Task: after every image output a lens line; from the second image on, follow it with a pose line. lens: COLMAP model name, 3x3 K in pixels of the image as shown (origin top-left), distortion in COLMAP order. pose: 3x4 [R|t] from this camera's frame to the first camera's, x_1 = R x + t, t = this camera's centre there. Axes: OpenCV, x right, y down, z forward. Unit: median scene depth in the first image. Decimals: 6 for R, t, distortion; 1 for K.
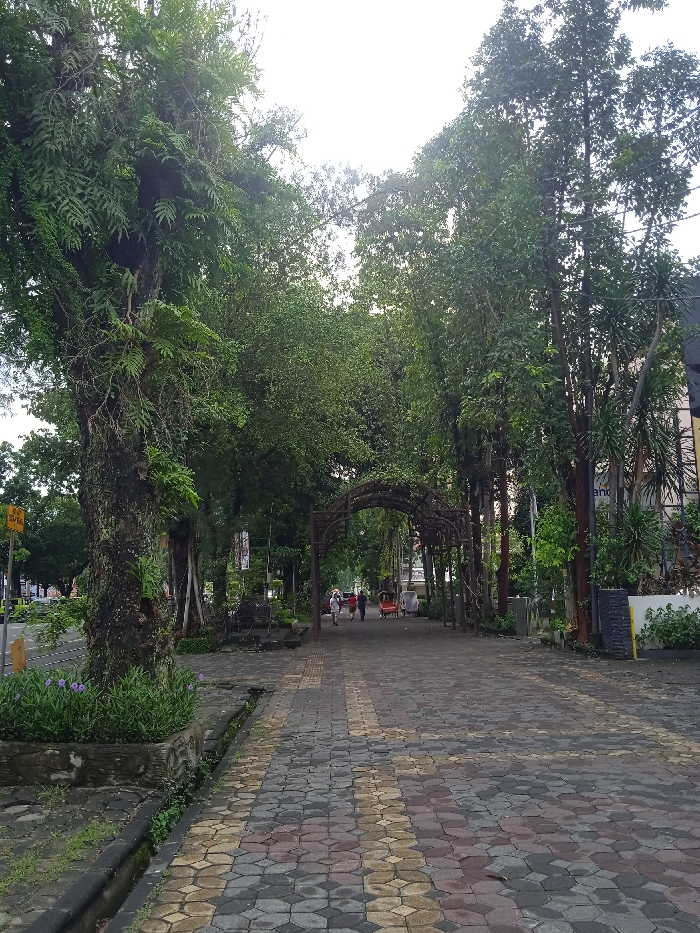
lens RADIAL K [[772.2, 0, 345.7], [0, 772.2, 466.4], [0, 0, 1]] dist [0.046464, -0.060588]
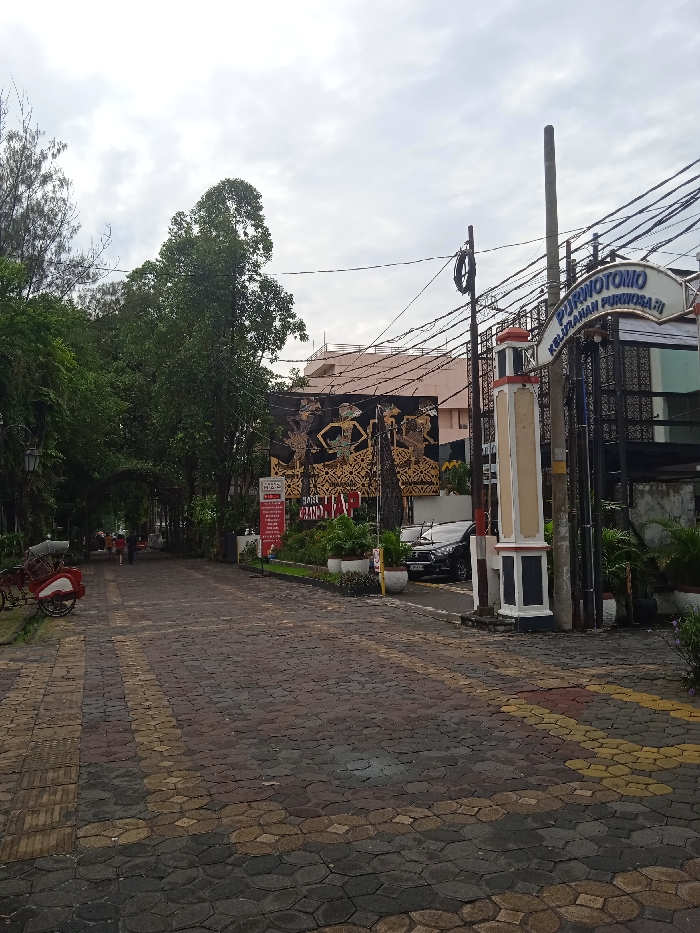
lens RADIAL K [[772.2, 0, 345.7], [0, 772.2, 466.4], [0, 0, 1]] dist [0.046464, -0.060588]
pose [[0.957339, 0.020301, 0.288253, 0.012693], [-0.041743, 0.996782, 0.068436, -0.198821], [-0.285936, -0.077549, 0.955106, -1.205020]]
